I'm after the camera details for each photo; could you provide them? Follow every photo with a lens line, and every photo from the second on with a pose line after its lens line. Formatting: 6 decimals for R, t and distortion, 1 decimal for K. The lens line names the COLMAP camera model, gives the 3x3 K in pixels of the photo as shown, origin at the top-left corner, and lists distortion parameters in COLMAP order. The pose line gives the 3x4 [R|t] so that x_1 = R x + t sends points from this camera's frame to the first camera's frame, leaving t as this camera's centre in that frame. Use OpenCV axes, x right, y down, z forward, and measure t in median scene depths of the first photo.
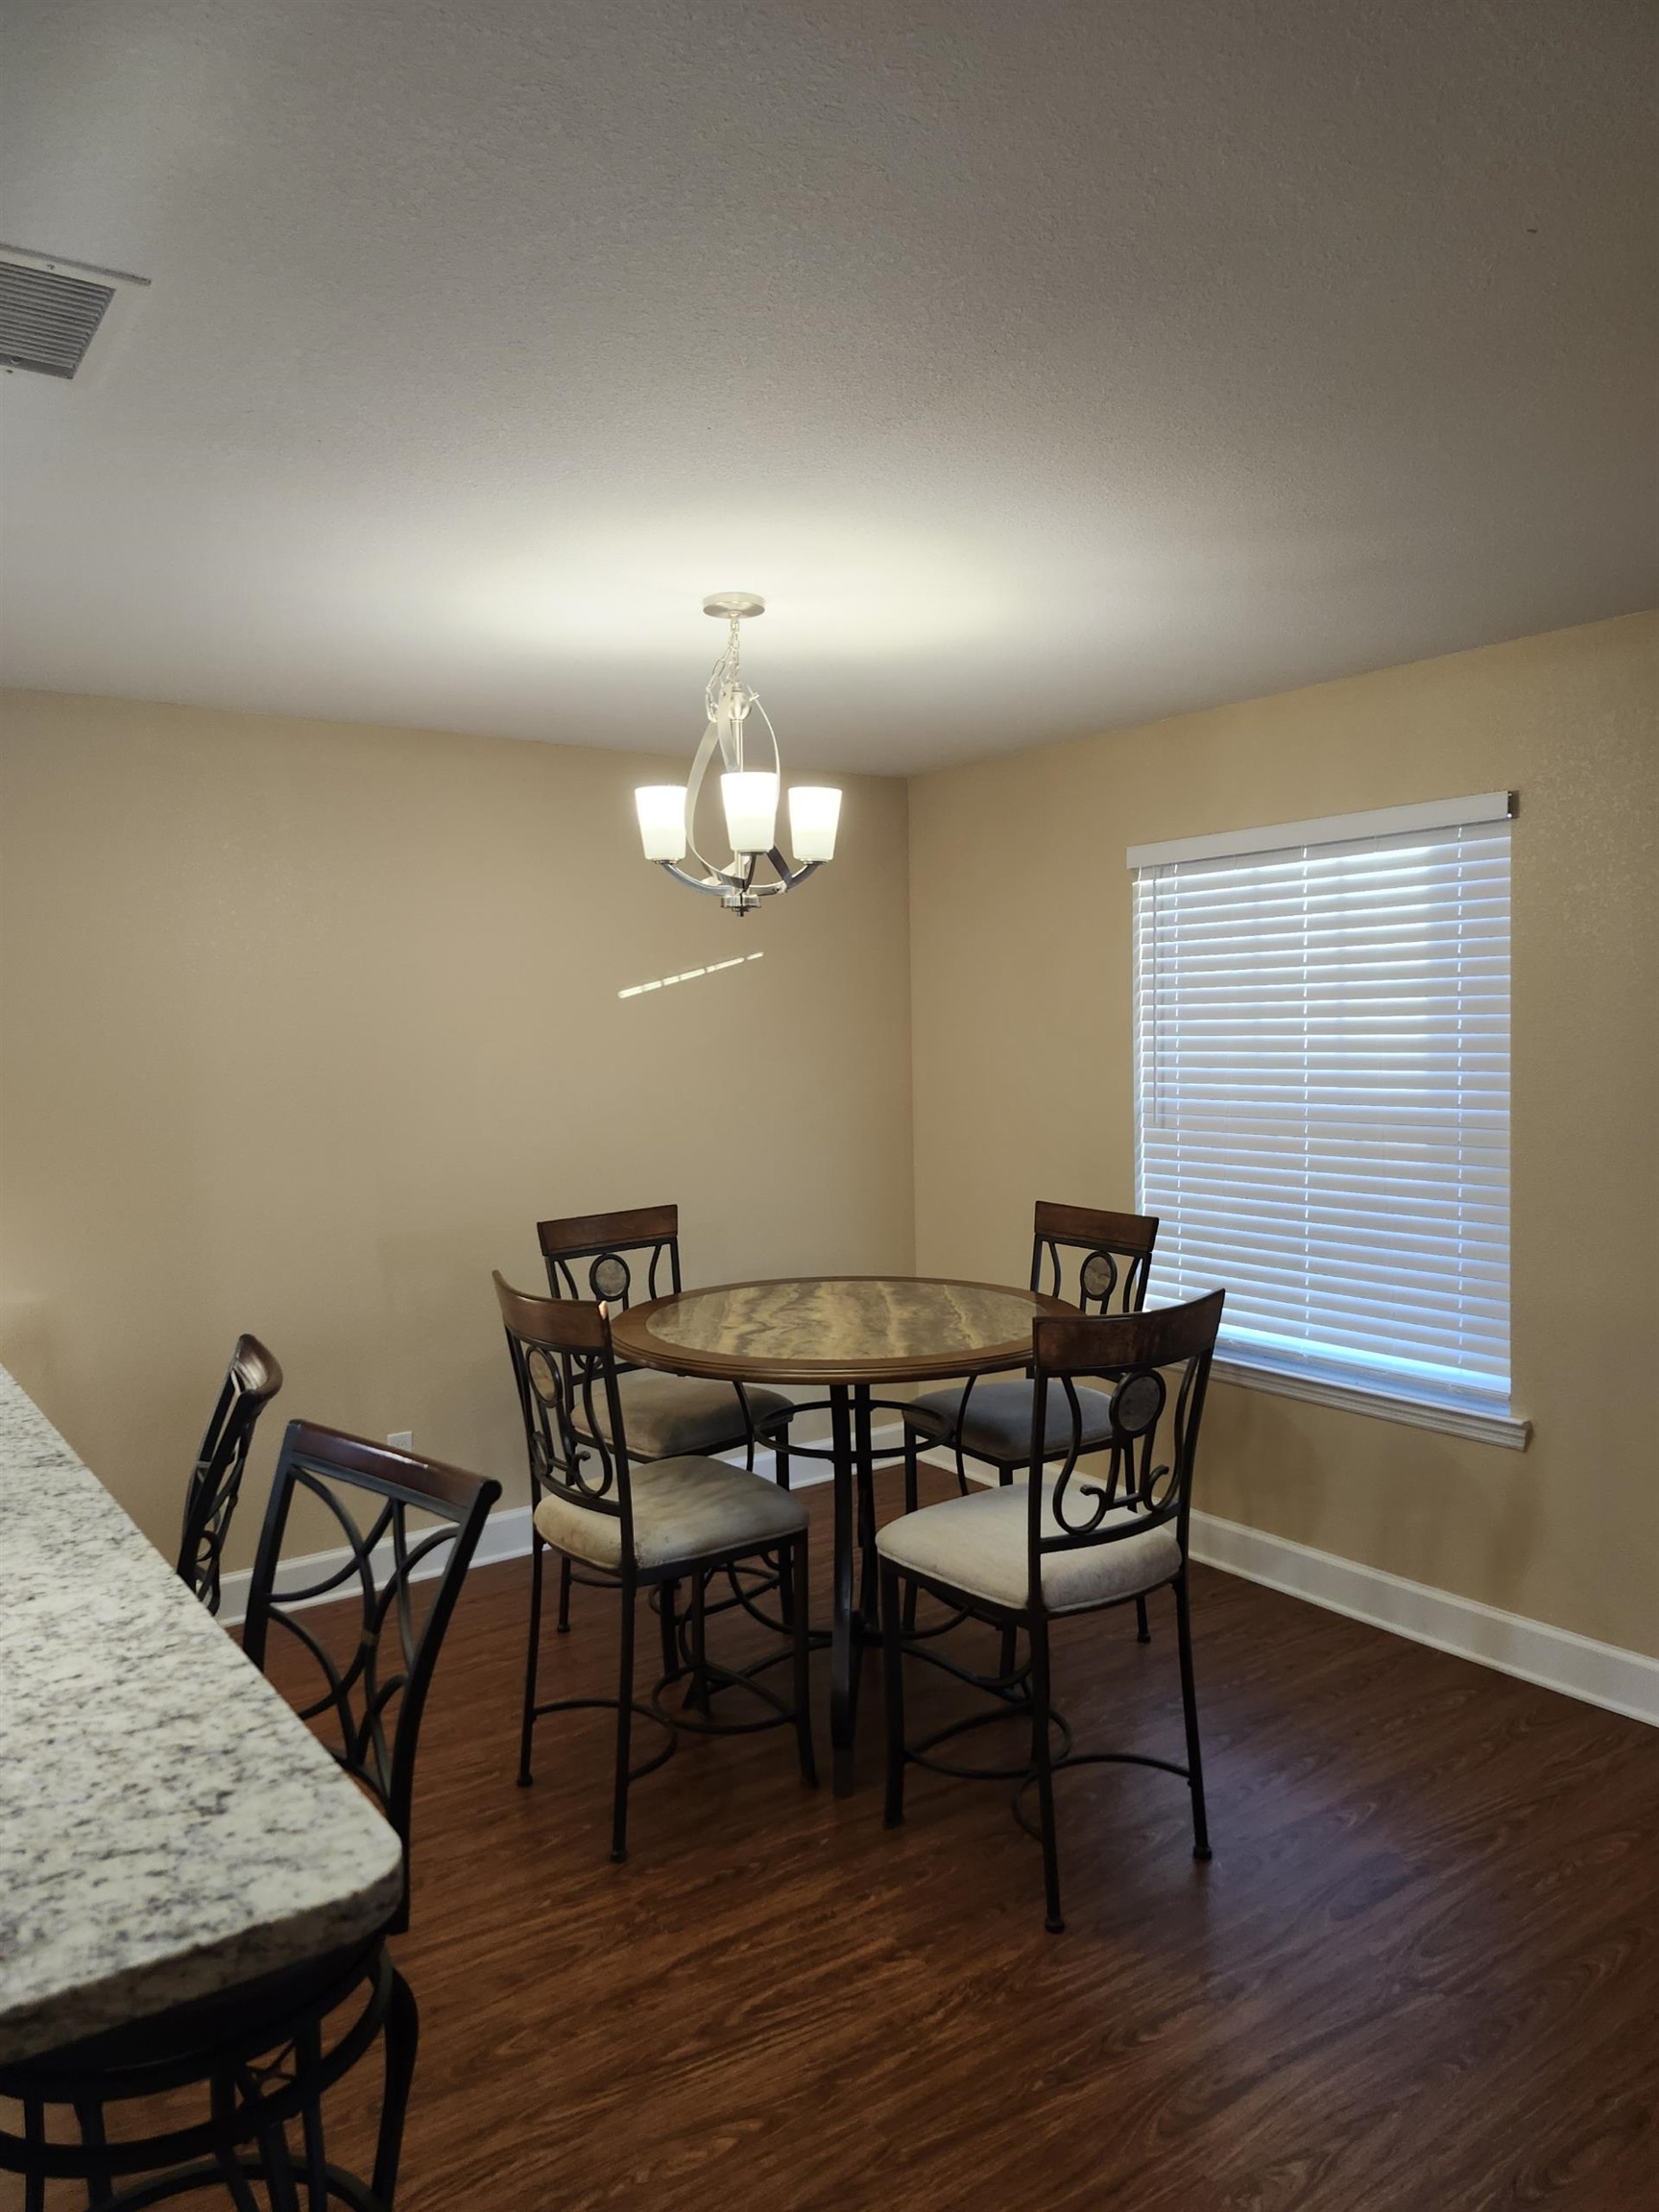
lens RADIAL K [[1569.2, 0, 835.3], [0, 1569.2, 1099.7], [0, 0, 1]] dist [0.023118, -0.010363]
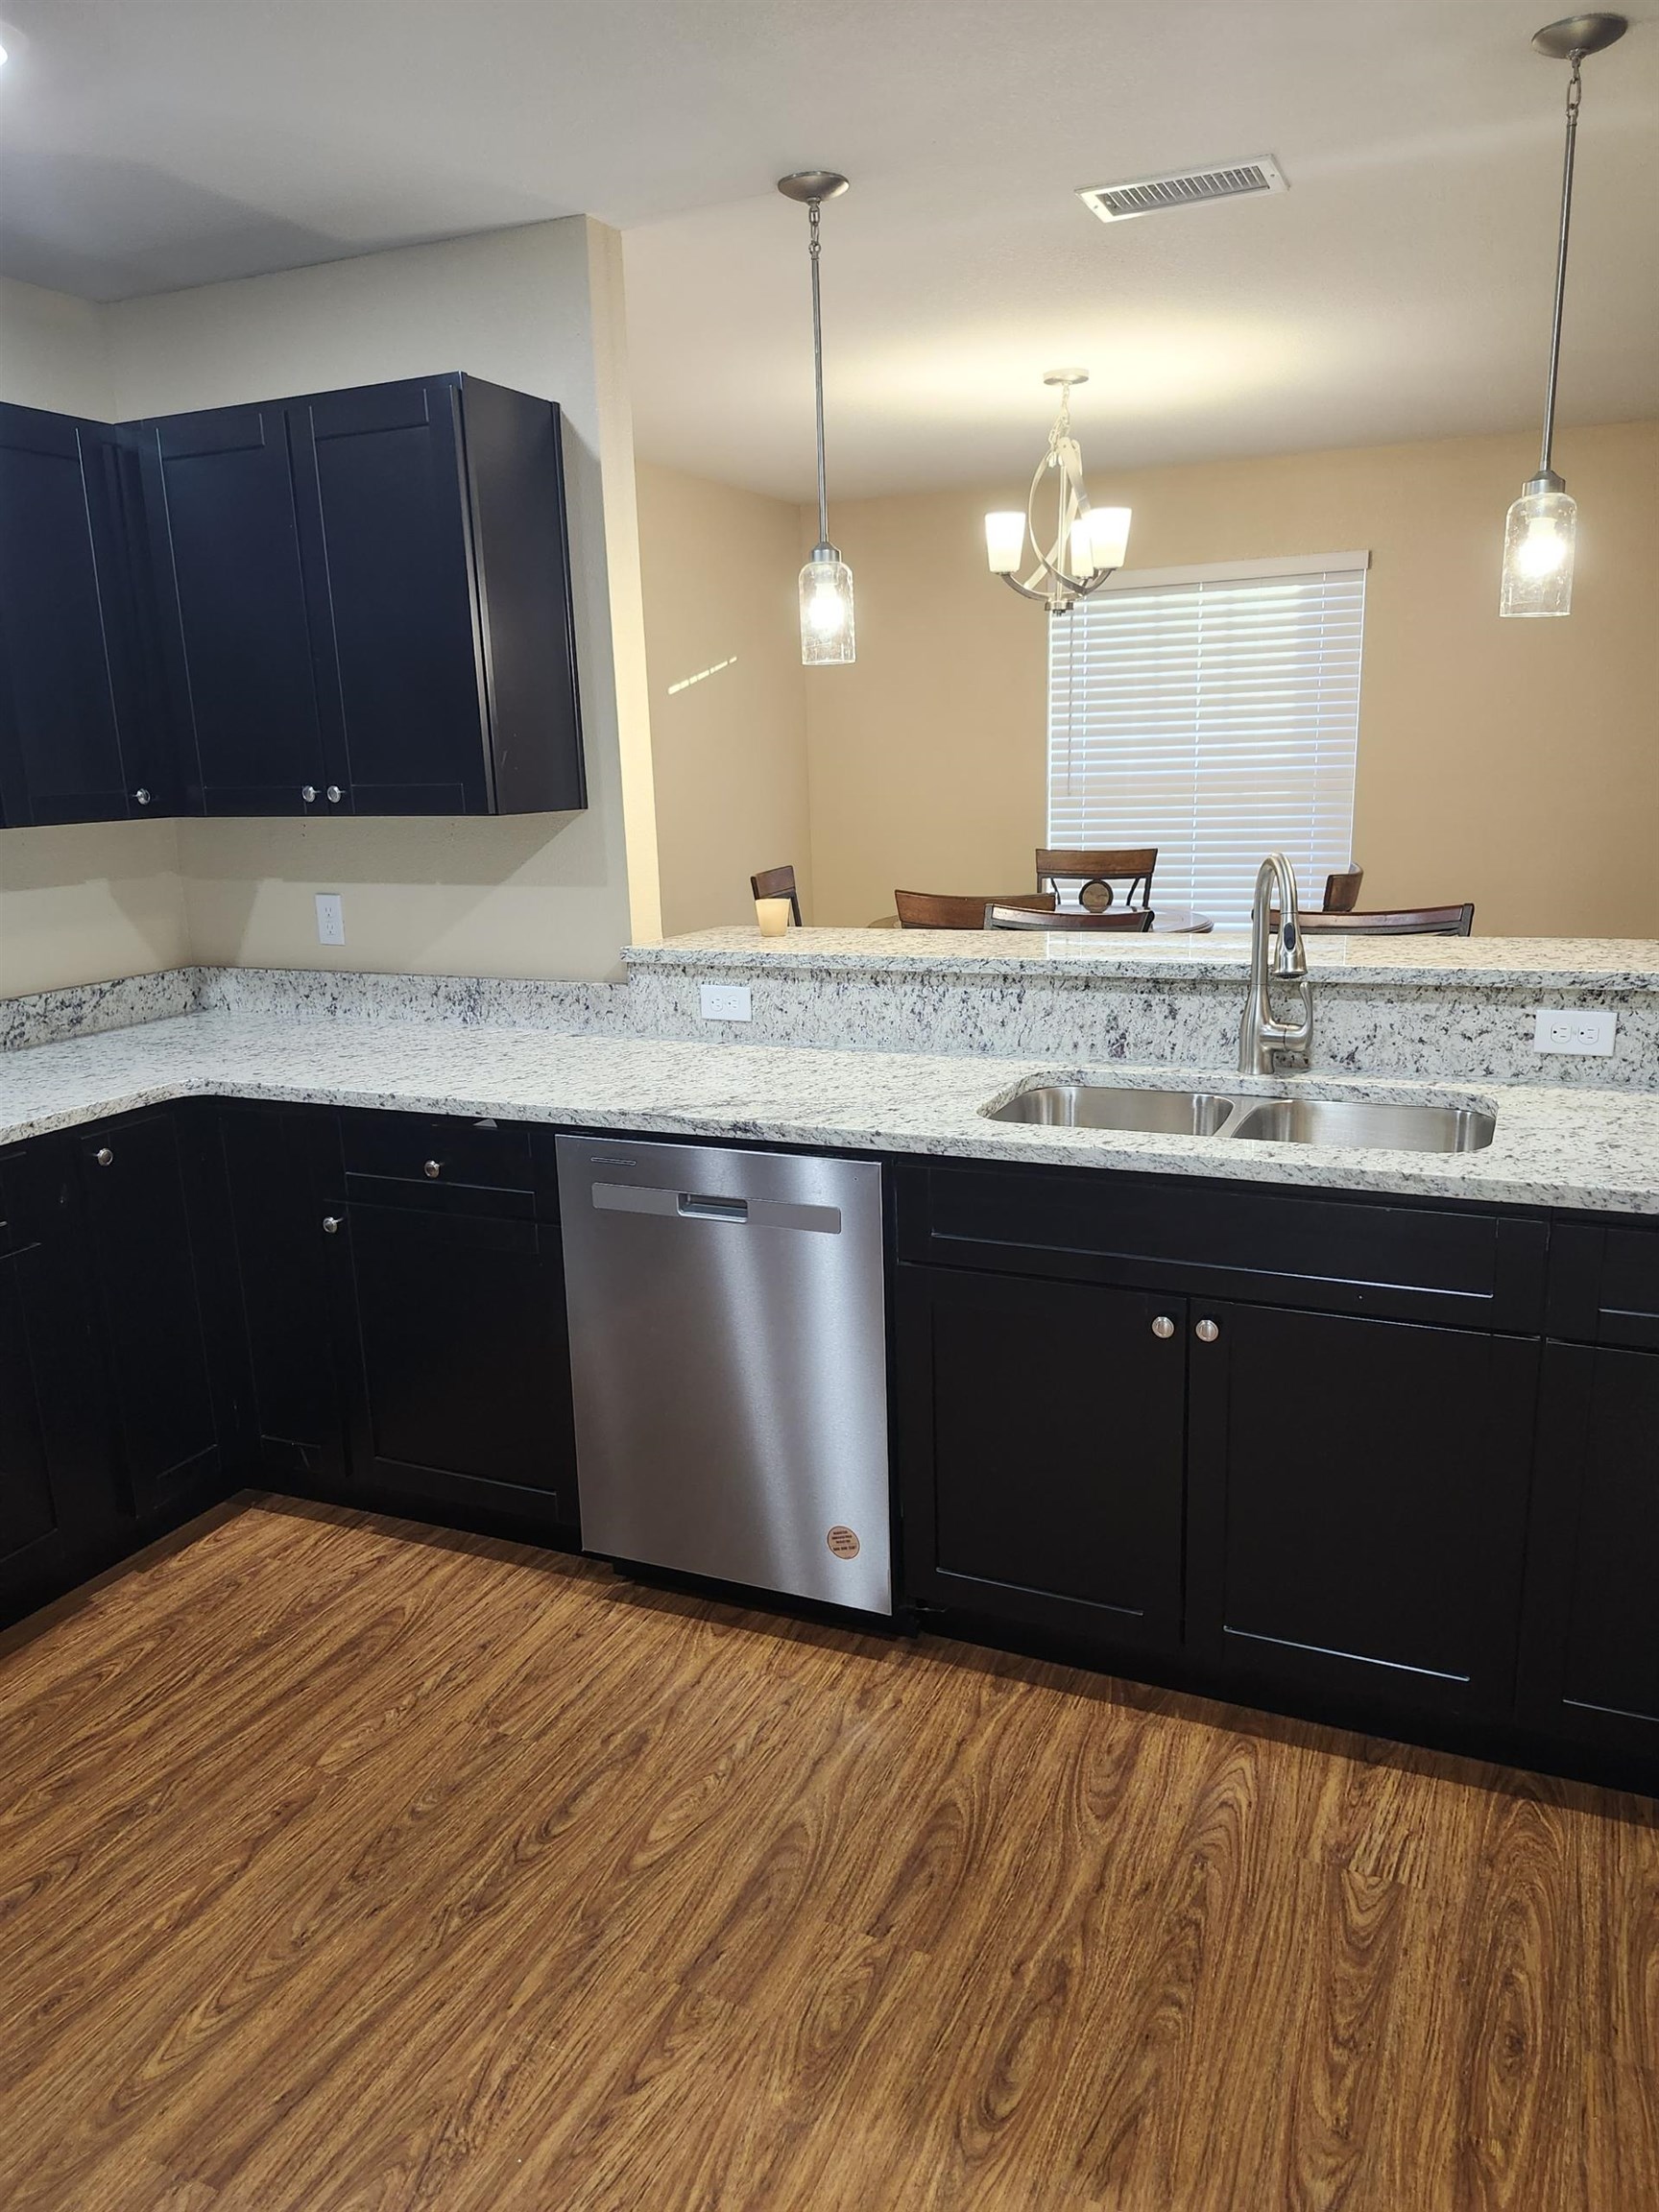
lens RADIAL K [[1569.2, 0, 846.0], [0, 1569.2, 1107.4], [0, 0, 1]] dist [0.023118, -0.010363]
pose [[0.855638, -0.123700, 0.502576, -0.744038], [0.041699, 0.984339, 0.171284, 0.047605], [-0.515892, -0.125600, 0.847396, -0.092483]]
